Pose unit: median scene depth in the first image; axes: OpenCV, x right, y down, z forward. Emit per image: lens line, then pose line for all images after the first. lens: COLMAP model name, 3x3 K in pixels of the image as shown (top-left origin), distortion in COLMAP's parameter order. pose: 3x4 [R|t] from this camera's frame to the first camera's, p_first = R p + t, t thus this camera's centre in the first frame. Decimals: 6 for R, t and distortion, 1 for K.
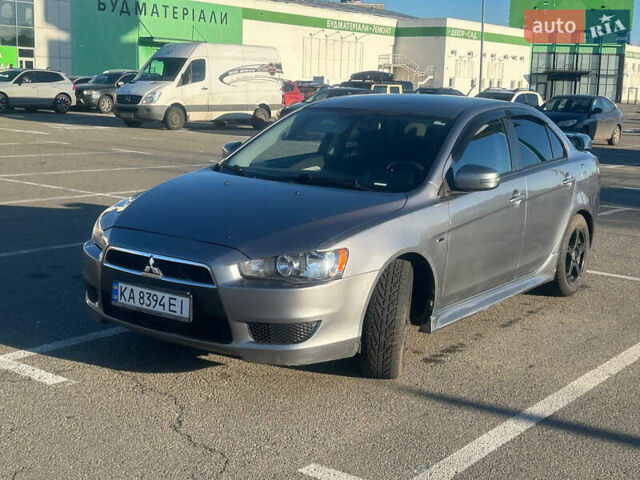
lens RADIAL K [[914.8, 0, 315.4], [0, 914.8, 239.8], [0, 0, 1]] dist [0.062617, 0.000000]
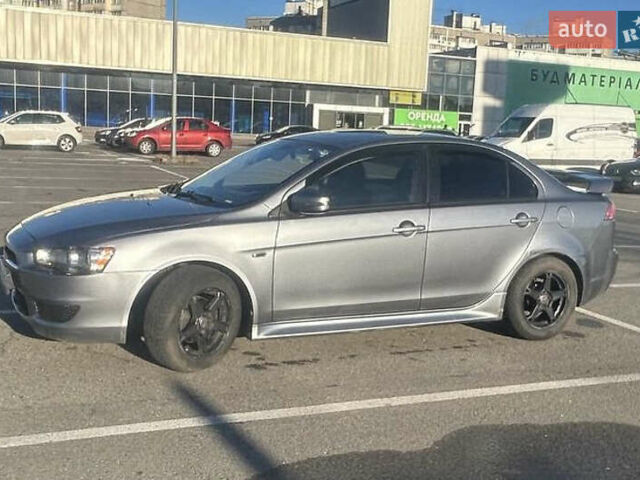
lens RADIAL K [[798.0, 0, 324.7], [0, 798.0, 240.7], [0, 0, 1]] dist [0.004749, 0.000000]
pose [[0.873799, 0.074339, -0.480572, 0.106992], [-0.097623, 0.994944, -0.023597, -0.000309], [0.476388, 0.067534, 0.876638, 0.033681]]
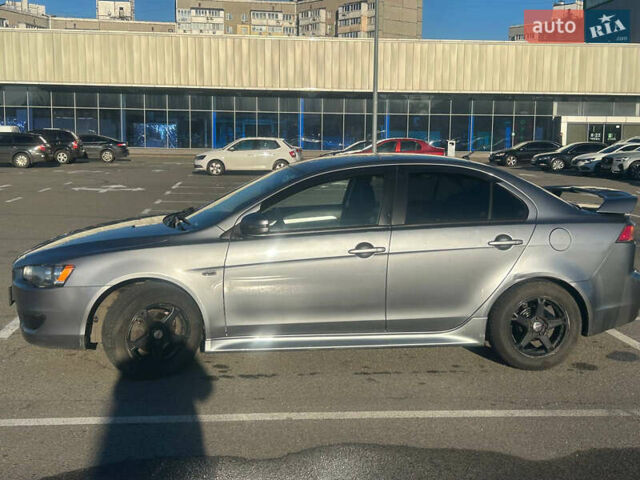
lens RADIAL K [[836.0, 0, 317.1], [0, 836.0, 240.5], [0, 0, 1]] dist [0.091804, 0.000000]
pose [[0.679001, 0.061737, -0.731537, 0.165083], [-0.110800, 0.993661, -0.018985, -0.006047], [0.725728, 0.093945, 0.681537, 0.059321]]
